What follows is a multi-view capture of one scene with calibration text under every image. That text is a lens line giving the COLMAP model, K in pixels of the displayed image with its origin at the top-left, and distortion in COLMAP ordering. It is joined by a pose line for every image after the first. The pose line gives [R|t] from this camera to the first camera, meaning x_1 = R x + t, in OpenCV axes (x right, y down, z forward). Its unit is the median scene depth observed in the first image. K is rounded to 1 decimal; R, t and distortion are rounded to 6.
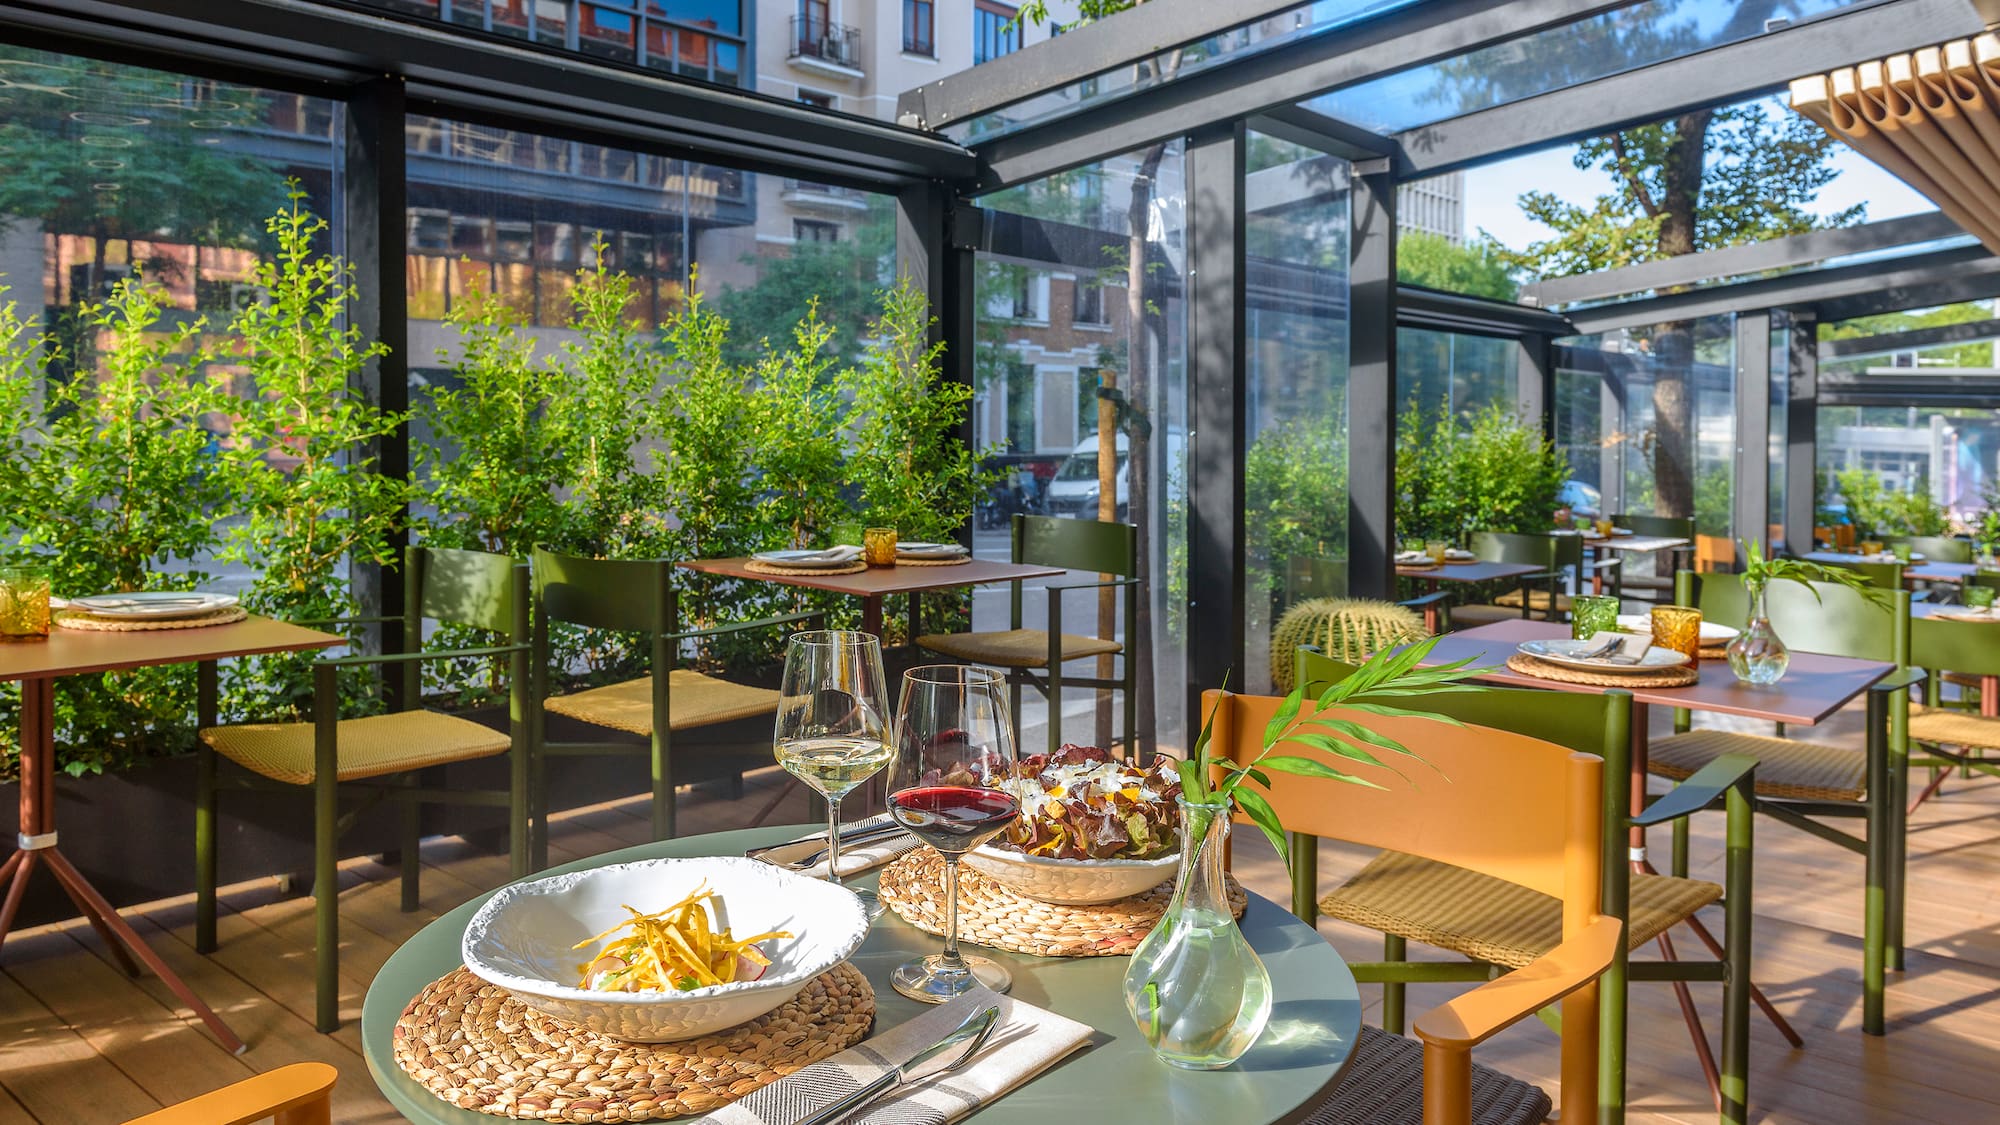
lens RADIAL K [[1434.1, 0, 1000.3], [0, 1434.1, 536.3], [0, 0, 1]] dist [-0.003996, -0.002172]
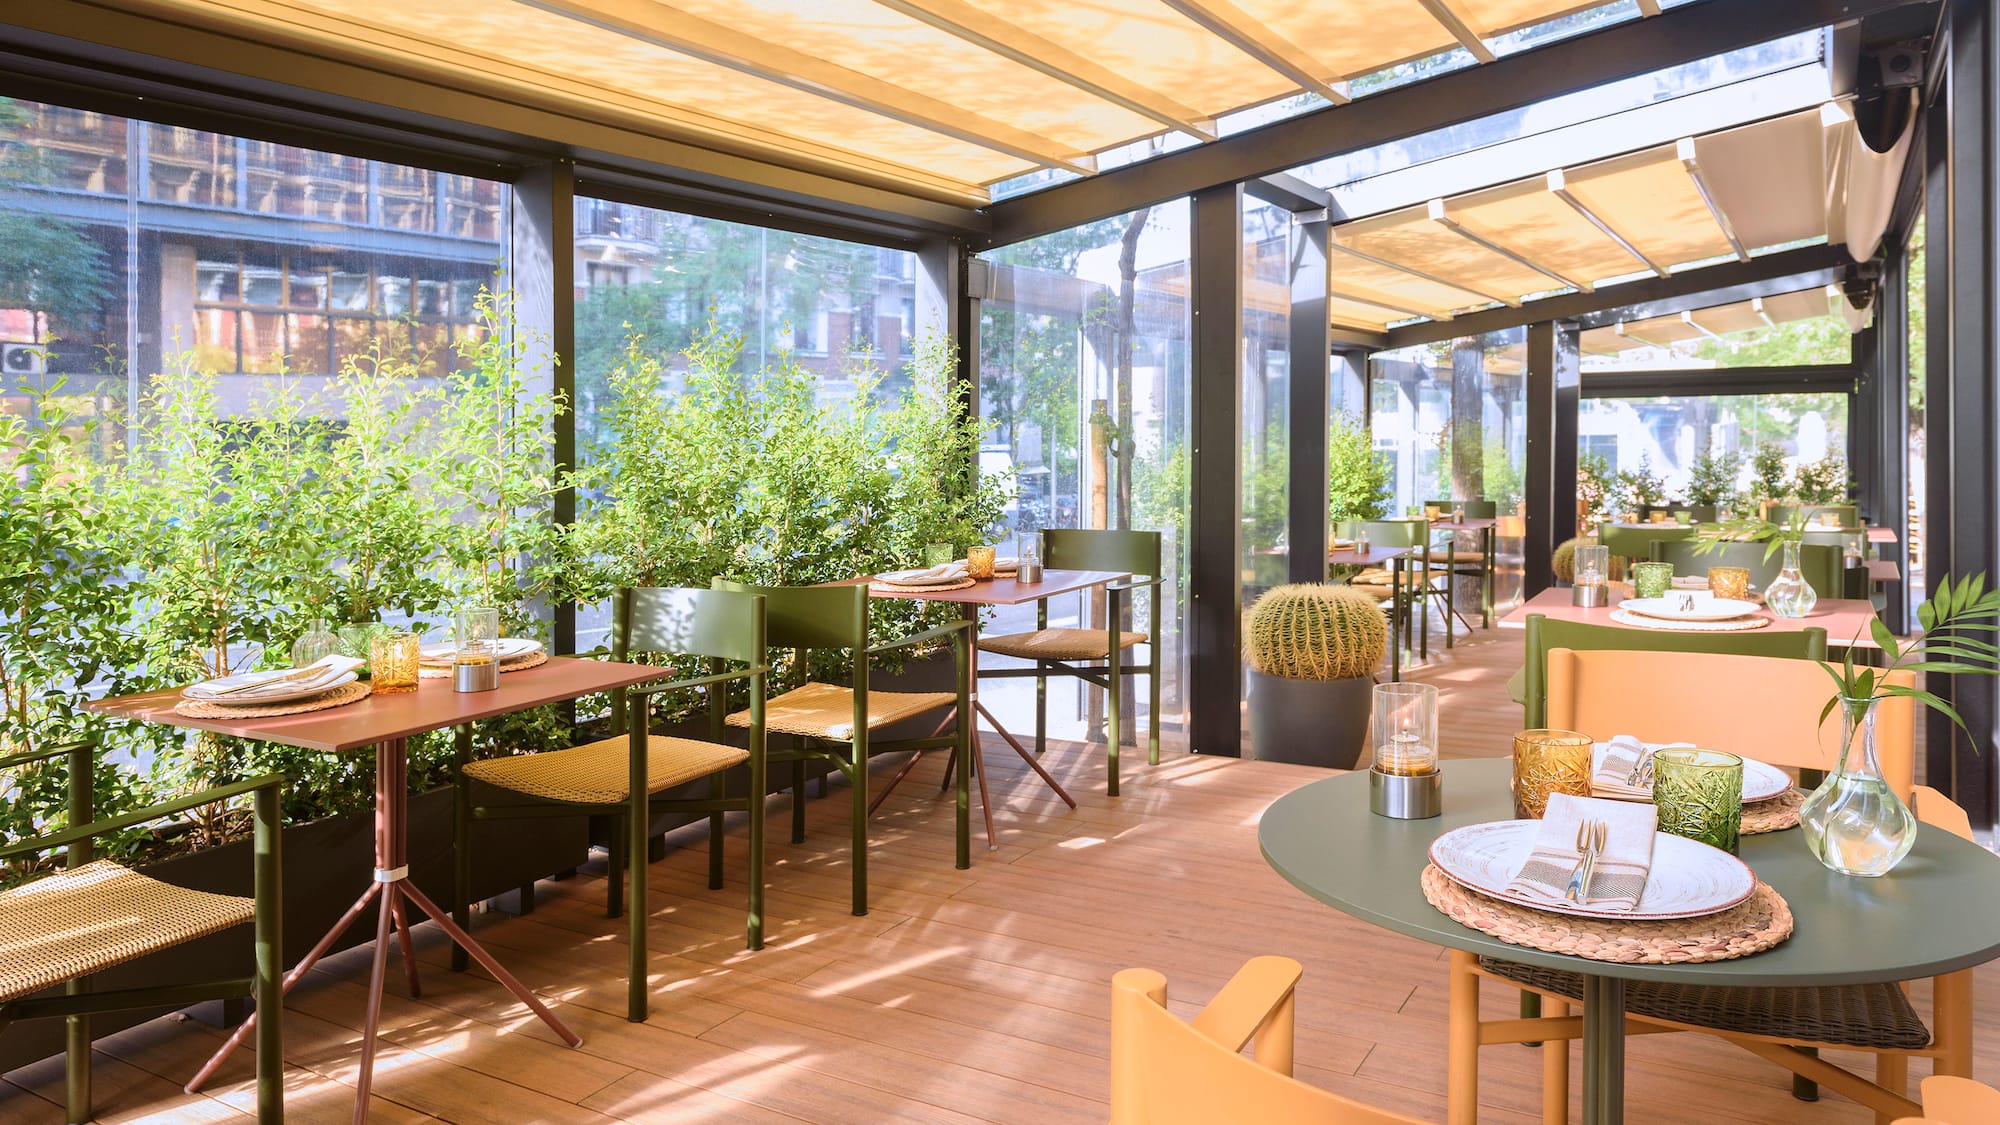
lens RADIAL K [[1322.7, 0, 1000.0], [0, 1322.7, 562.5], [0, 0, 1]] dist [0.003448, 0.002118]
pose [[0.986230, -0.061669, 0.153454, -0.183303], [0.059887, 0.998073, 0.016215, -0.007117], [-0.154159, -0.006802, 0.988023, -0.037432]]
